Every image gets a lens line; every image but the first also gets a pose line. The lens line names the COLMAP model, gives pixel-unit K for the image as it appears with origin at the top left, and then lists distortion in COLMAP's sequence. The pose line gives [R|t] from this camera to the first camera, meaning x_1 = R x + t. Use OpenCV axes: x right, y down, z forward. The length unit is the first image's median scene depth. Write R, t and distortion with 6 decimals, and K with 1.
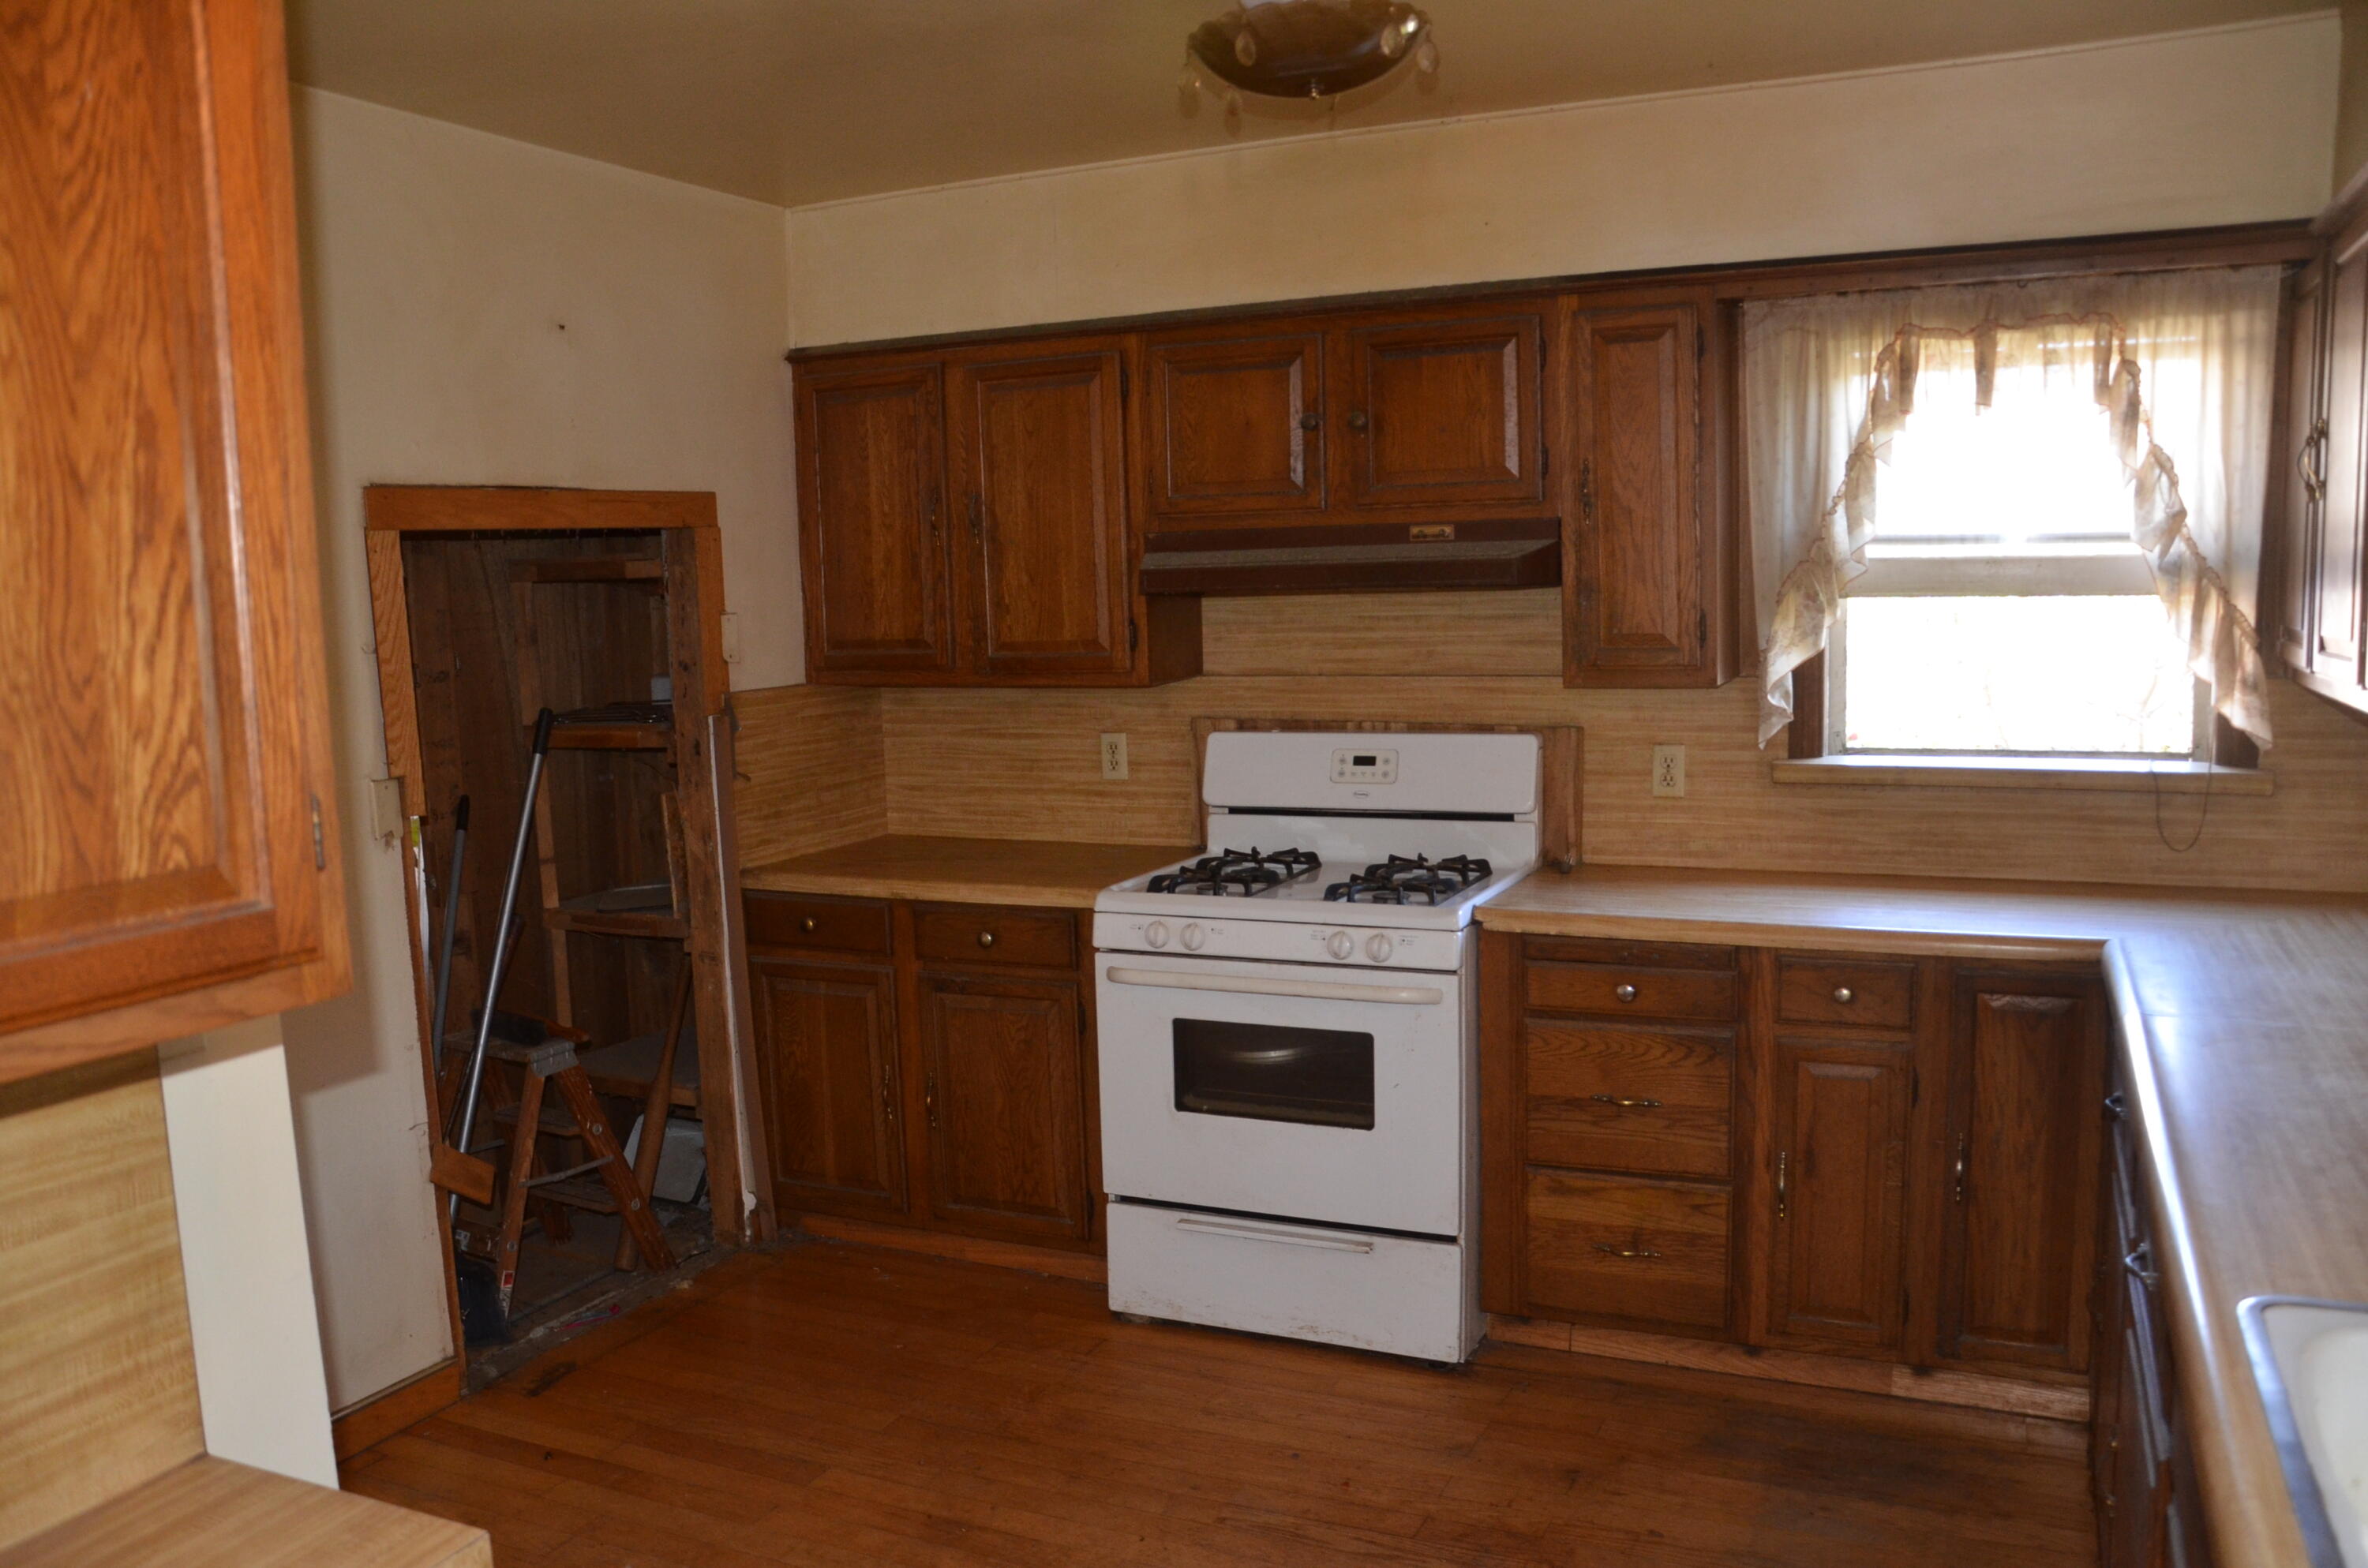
lens RADIAL K [[1853.1, 0, 1165.3], [0, 1853.1, 823.5], [0, 0, 1]] dist [-0.157251, 0.118809]
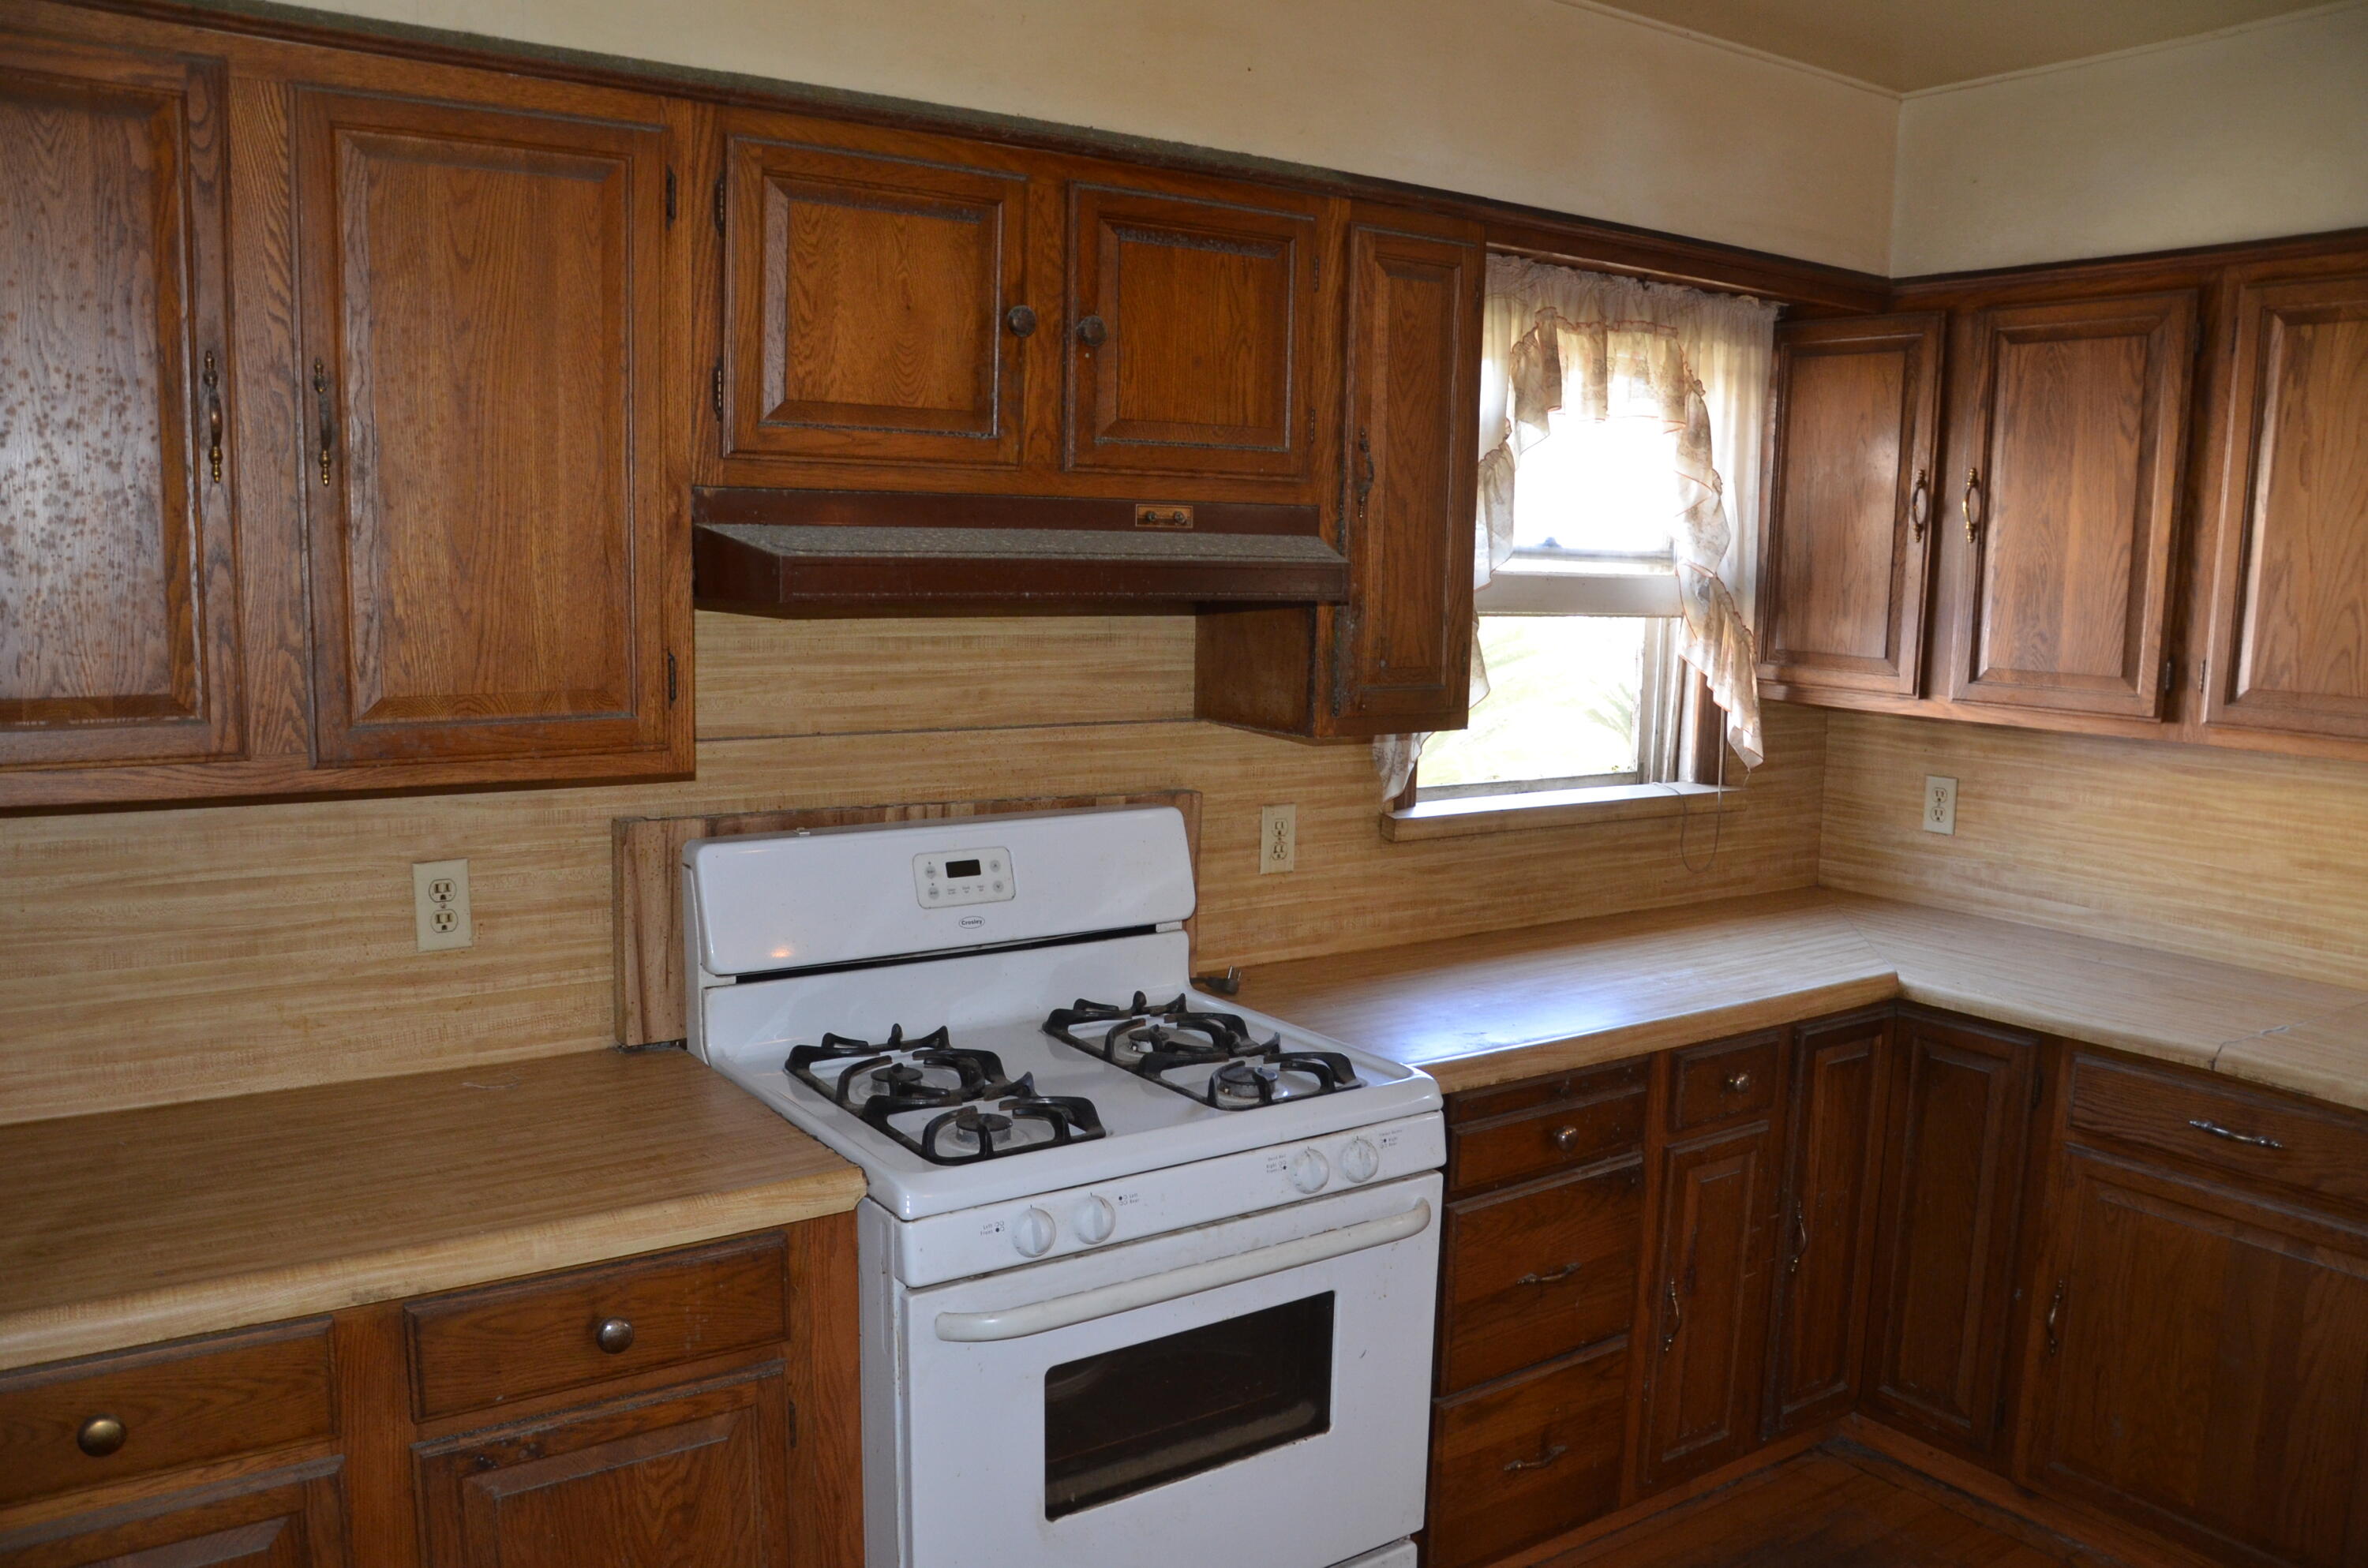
lens RADIAL K [[1853.1, 0, 1191.5], [0, 1853.1, 819.7], [0, 0, 1]] dist [-0.157251, 0.118809]
pose [[0.499499, -0.085660, 0.862069, -0.436153], [0.078945, 0.995460, 0.053173, -0.085664], [-0.862710, 0.041496, 0.503994, 0.675045]]
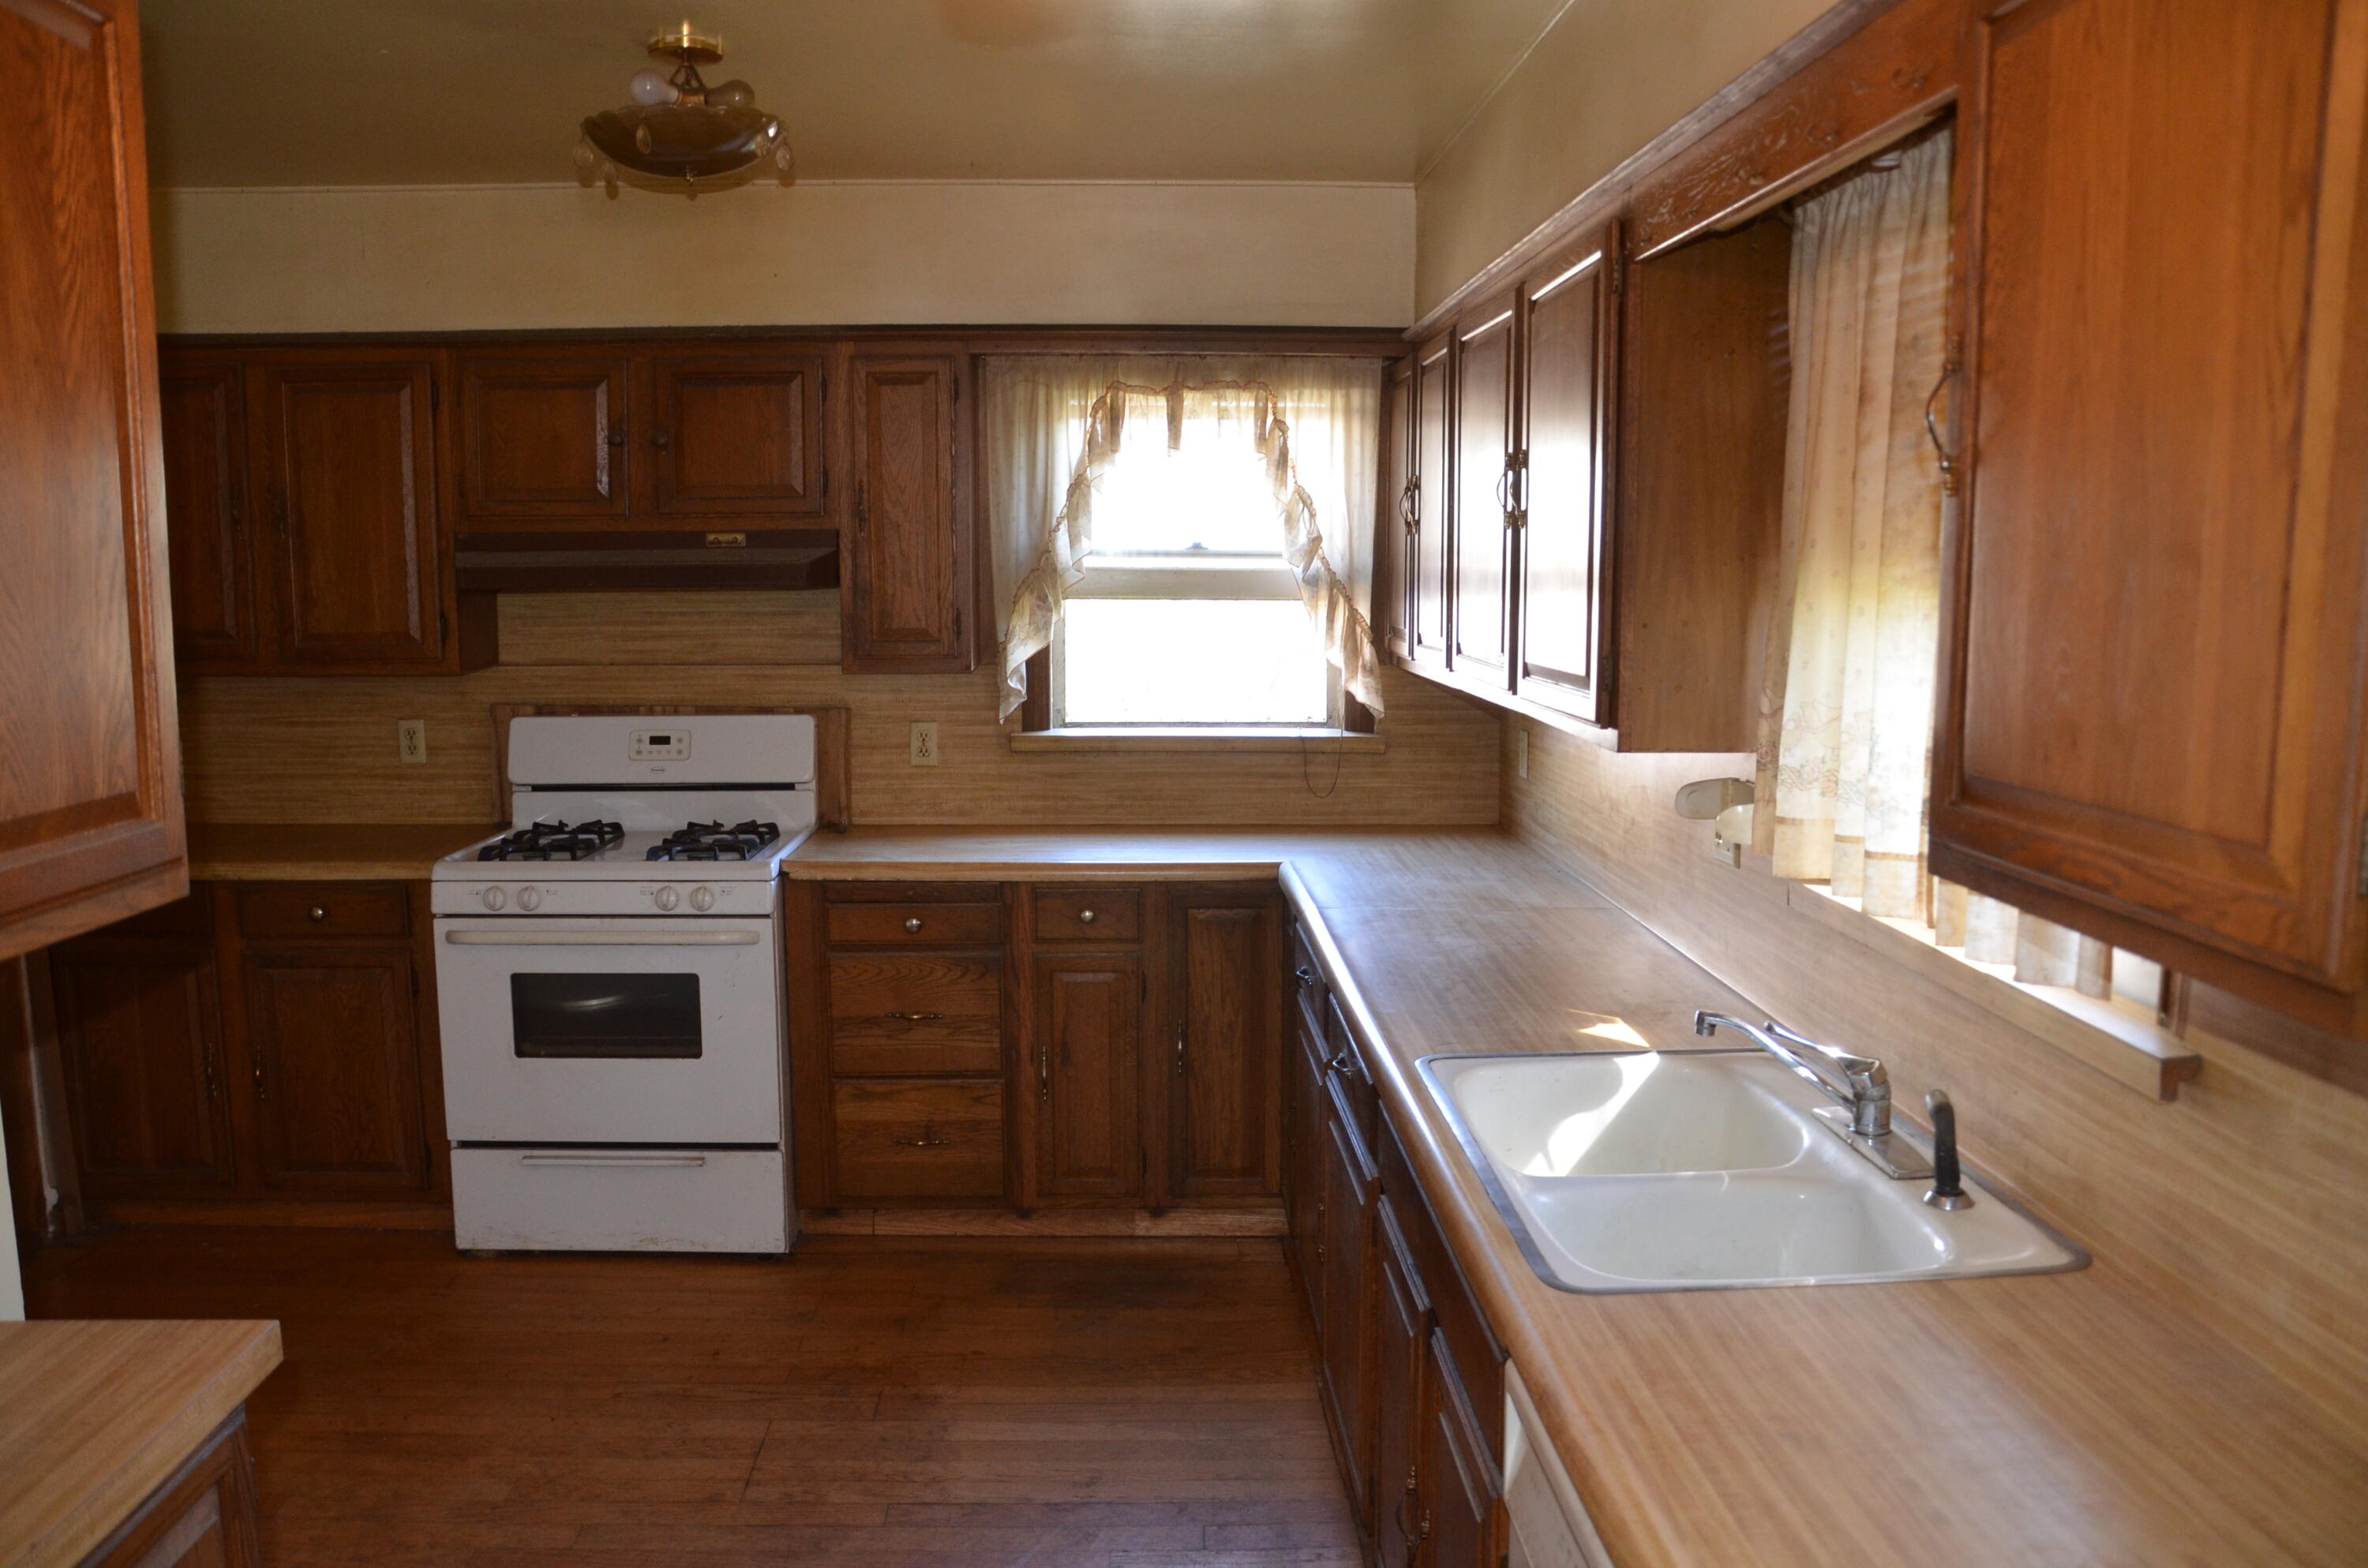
lens RADIAL K [[1853.1, 0, 1163.2], [0, 1853.1, 825.9], [0, 0, 1]] dist [-0.157251, 0.118809]
pose [[0.894688, -0.032250, 0.445525, -0.128333], [0.030628, 0.999472, 0.010843, 0.017002], [-0.445640, 0.003944, 0.895204, -0.147983]]
